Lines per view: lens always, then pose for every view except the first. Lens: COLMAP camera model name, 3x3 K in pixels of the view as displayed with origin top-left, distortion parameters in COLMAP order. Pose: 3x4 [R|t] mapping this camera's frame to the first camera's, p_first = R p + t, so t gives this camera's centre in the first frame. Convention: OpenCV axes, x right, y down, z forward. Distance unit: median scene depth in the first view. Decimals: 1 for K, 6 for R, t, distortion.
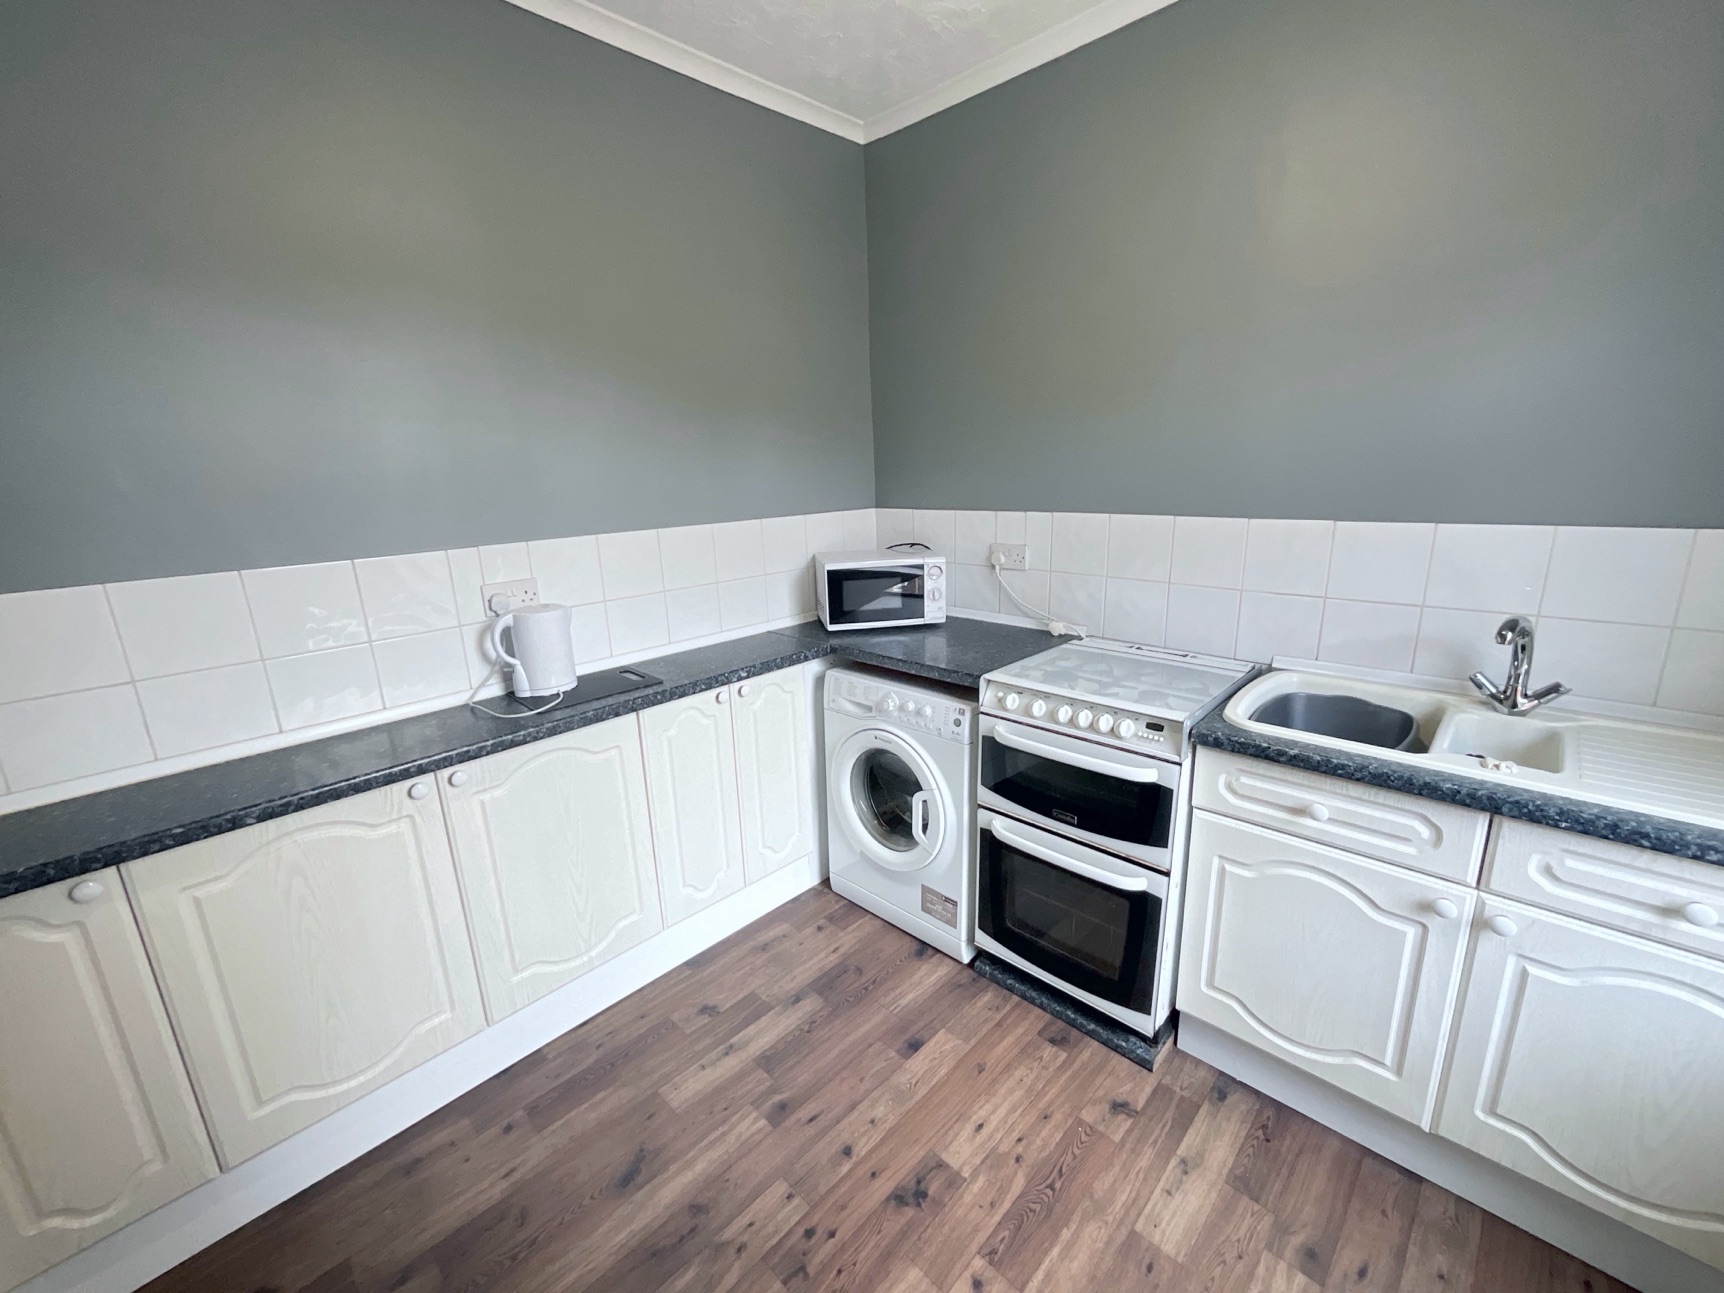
lens RADIAL K [[701.1, 0, 862.0], [0, 701.1, 646.5], [0, 0, 1]] dist [-0.016934, 0.012973]
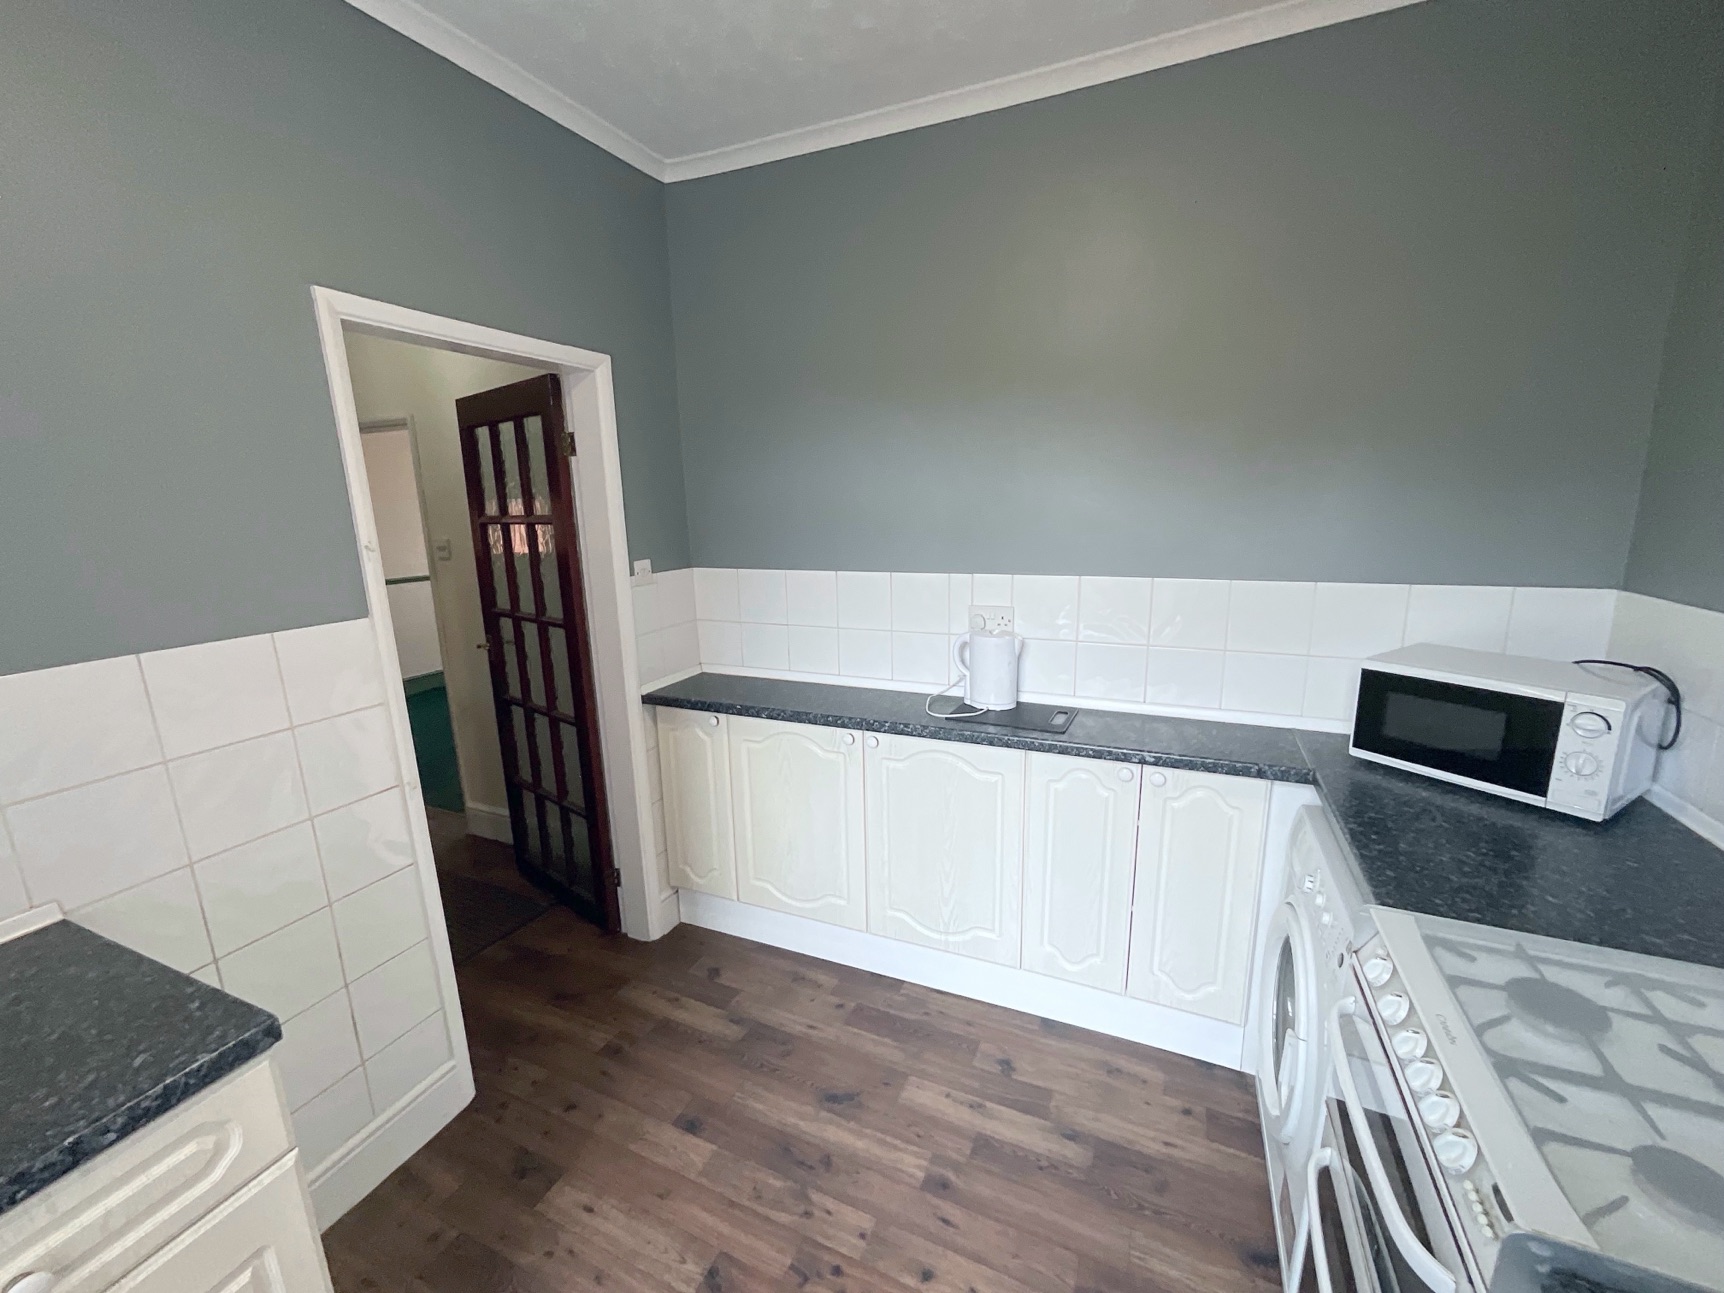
lens RADIAL K [[701.1, 0, 862.0], [0, 701.1, 646.5], [0, 0, 1]] dist [-0.016934, 0.012973]
pose [[0.342915, 0.218658, -0.913563, 0.549142], [-0.227816, 0.962856, 0.144943, -0.162223], [0.911323, 0.158421, 0.379992, 0.407080]]
